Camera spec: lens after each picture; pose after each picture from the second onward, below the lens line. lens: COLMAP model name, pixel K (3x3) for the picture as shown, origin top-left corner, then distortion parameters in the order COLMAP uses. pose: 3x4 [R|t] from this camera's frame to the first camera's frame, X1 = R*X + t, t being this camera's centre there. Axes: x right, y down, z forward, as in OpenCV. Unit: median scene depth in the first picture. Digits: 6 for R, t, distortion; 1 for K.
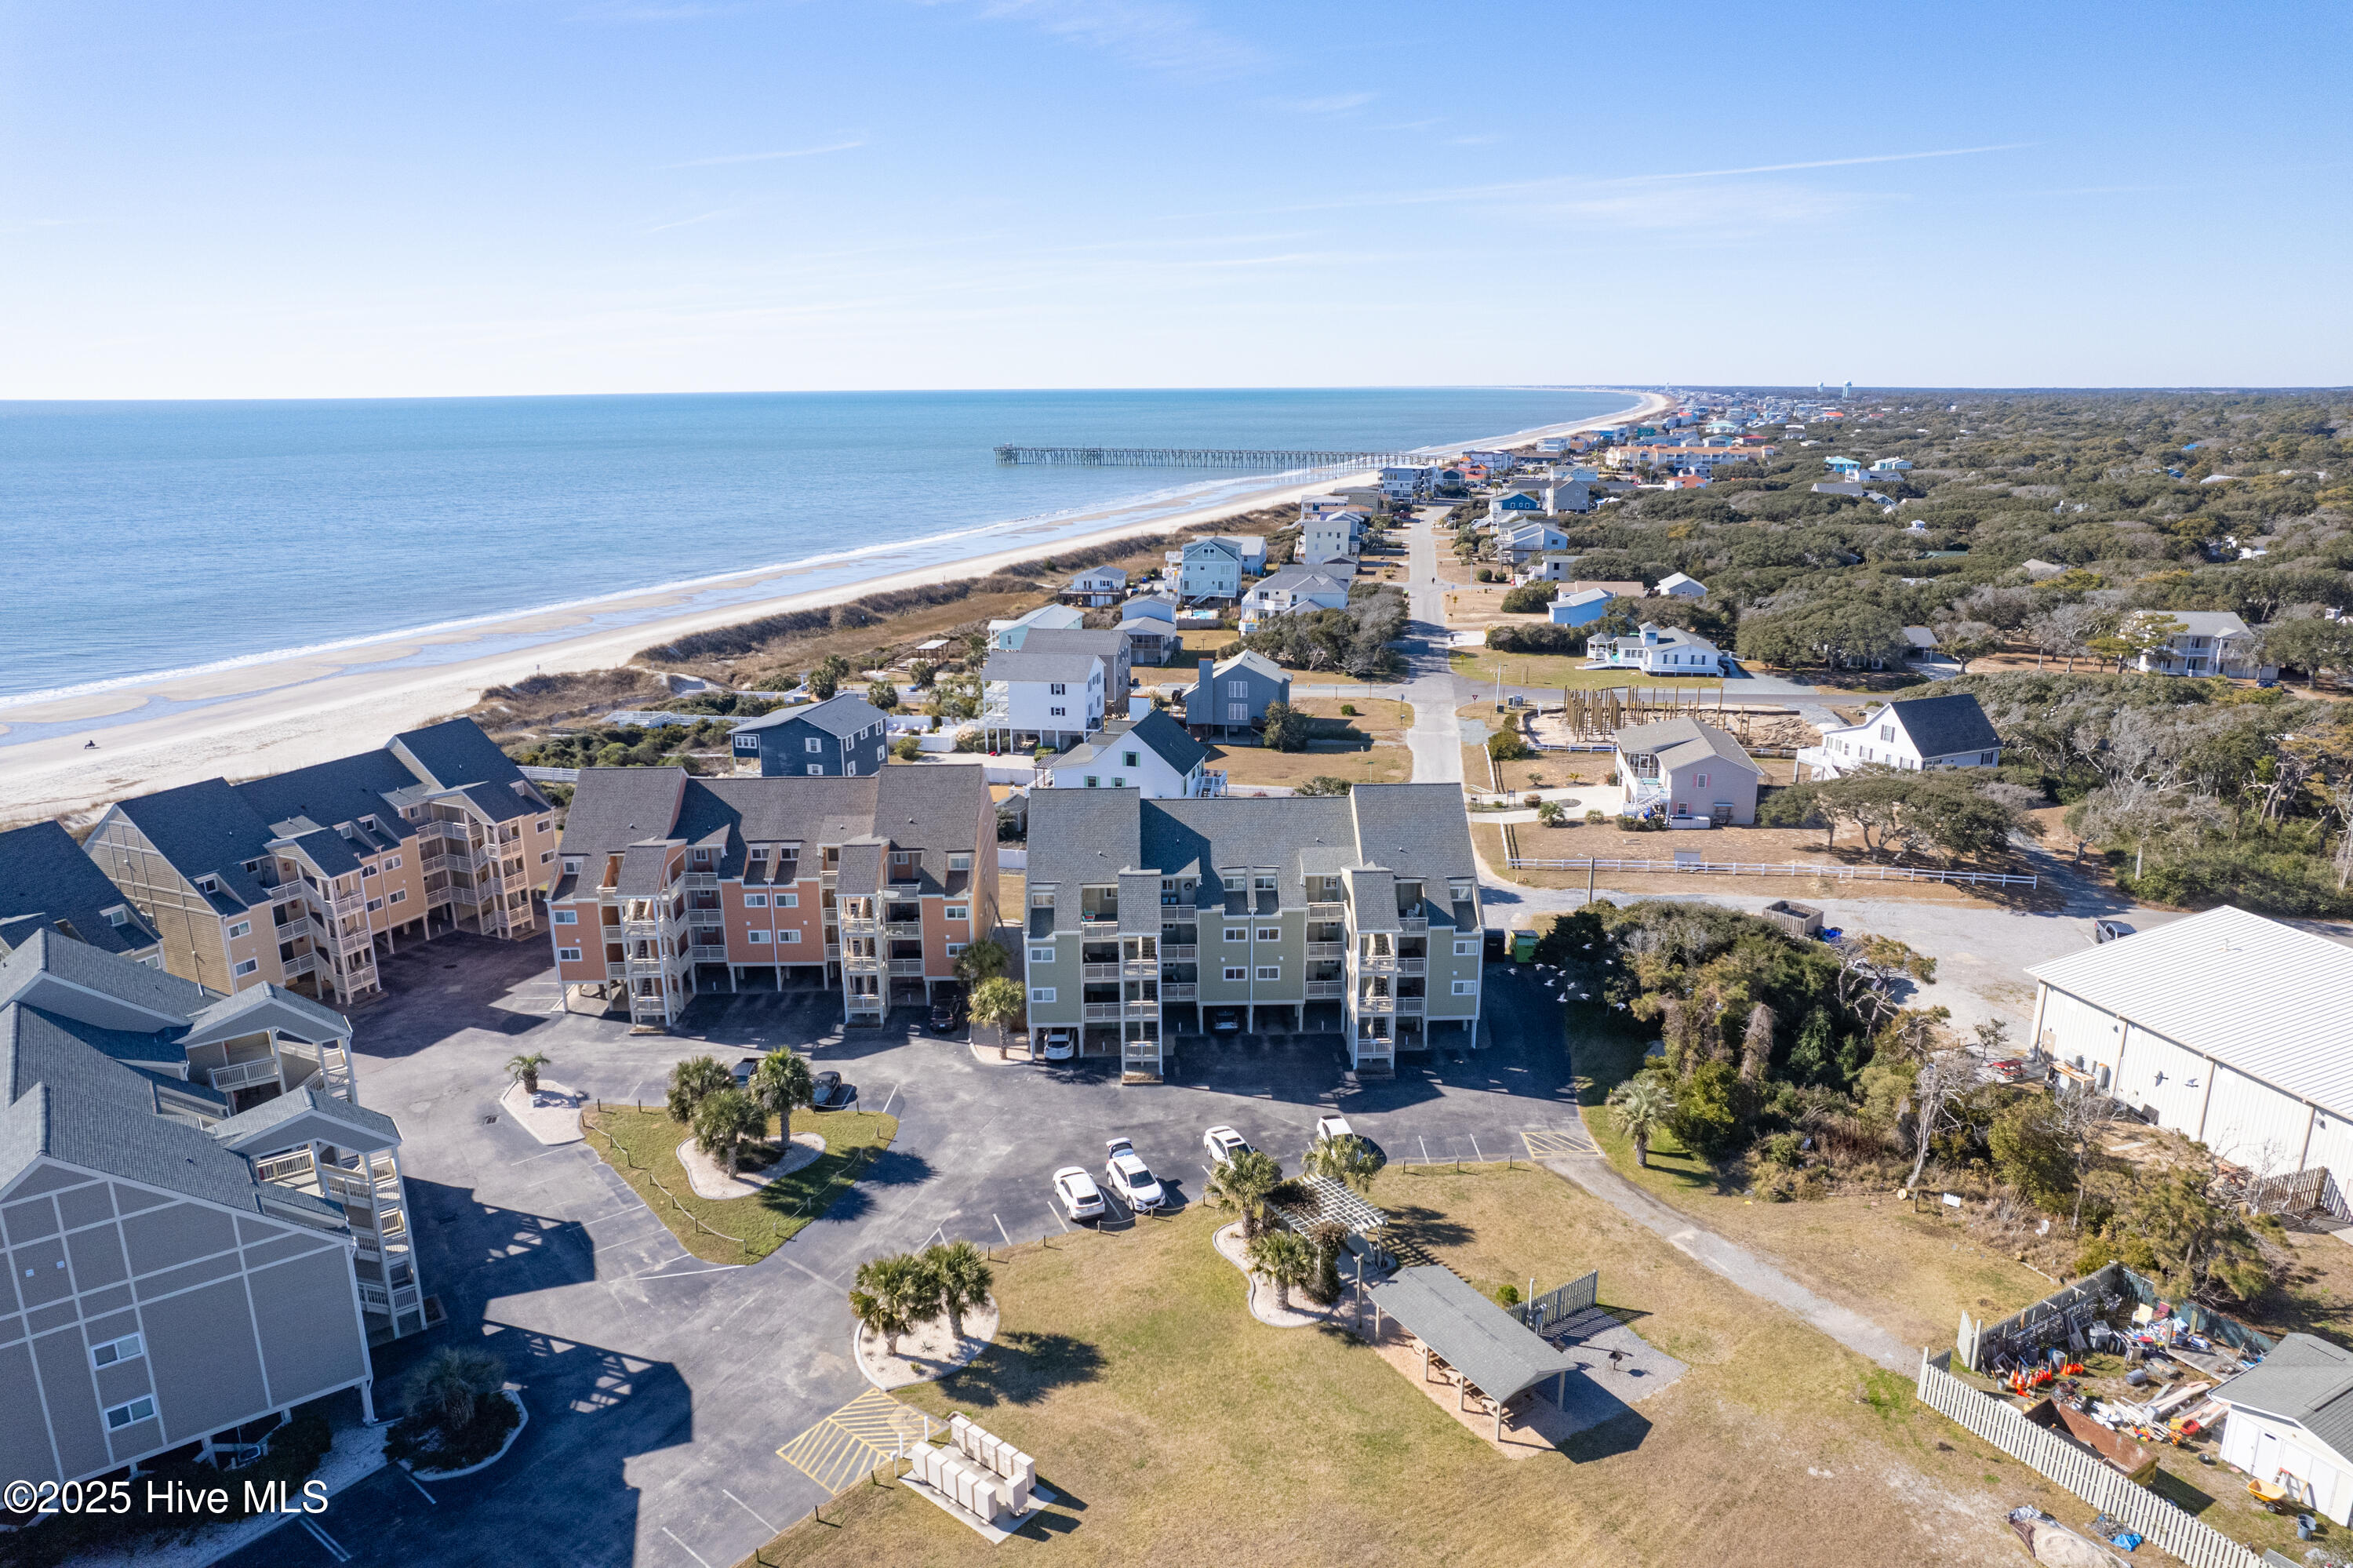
lens RADIAL K [[1491.3, 0, 1183.2], [0, 1491.3, 781.1], [0, 0, 1]] dist [-0.048349, 0.015284]
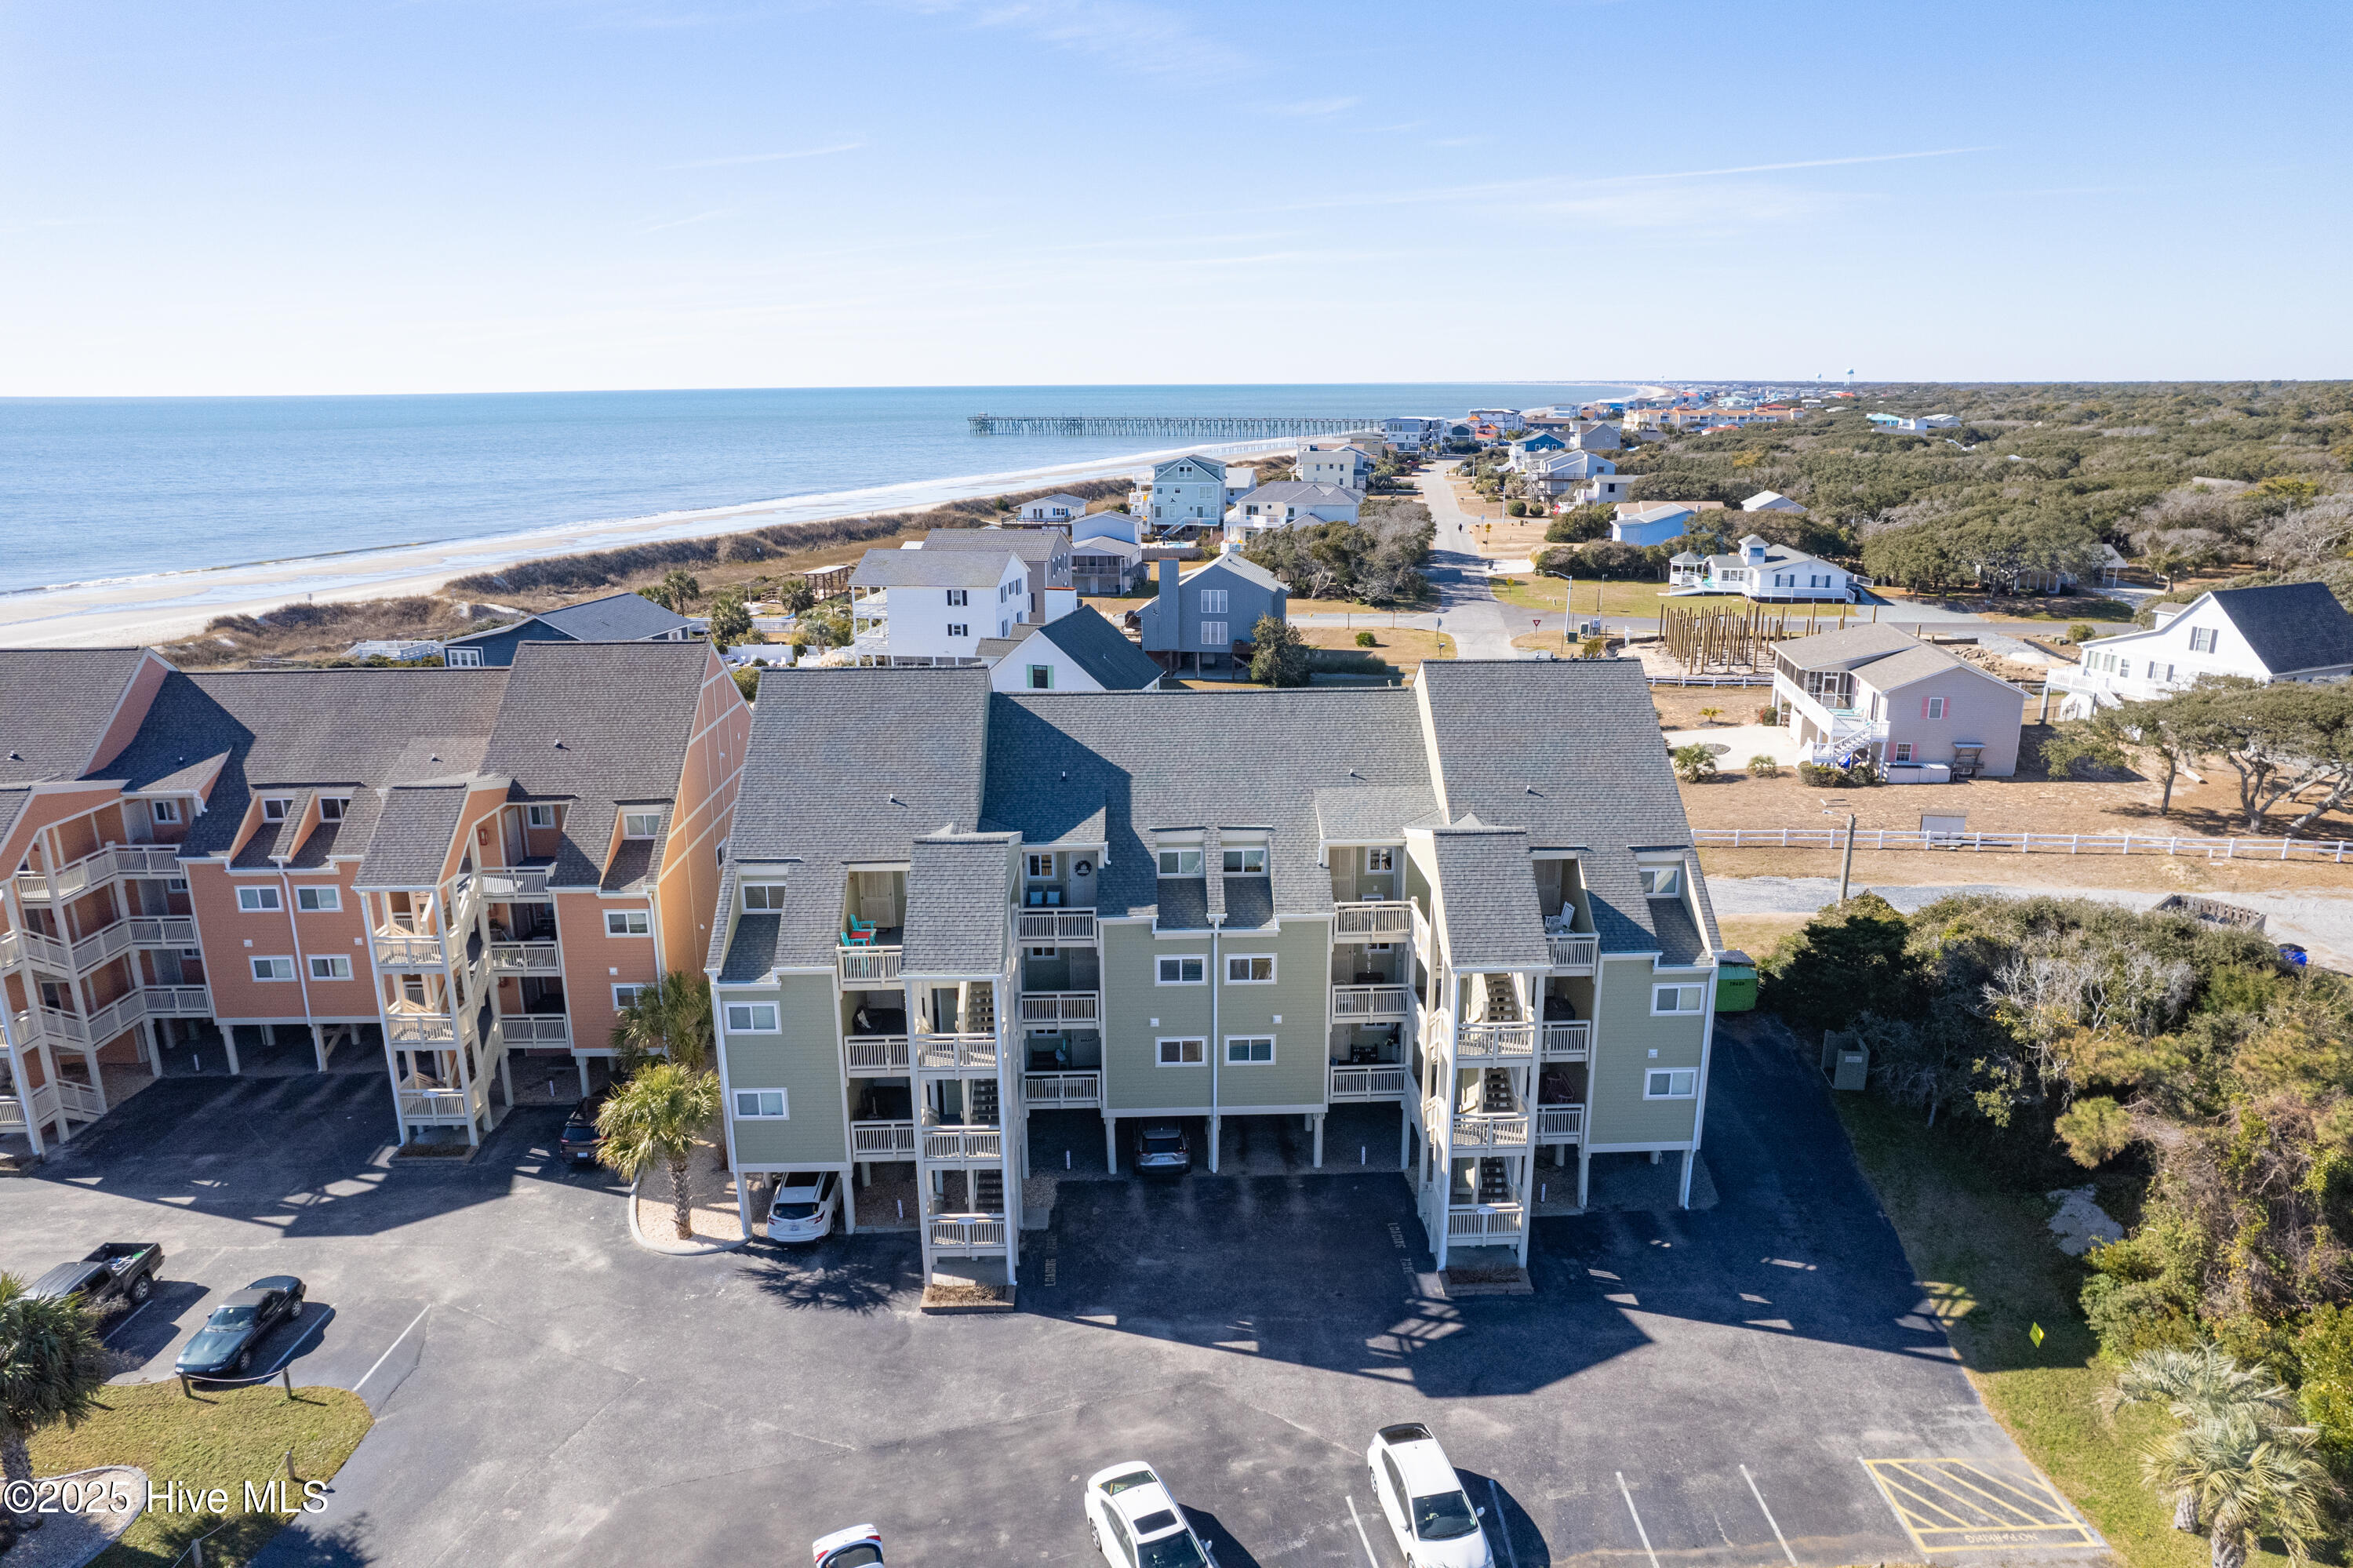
lens RADIAL K [[1491.3, 0, 1169.4], [0, 1491.3, 781.8], [0, 0, 1]] dist [-0.048349, 0.015284]
pose [[0.999986, -0.002515, -0.004625, 0.031172], [0.002524, 0.999995, 0.001967, 0.039170], [0.004620, -0.001978, 0.999987, 0.487260]]
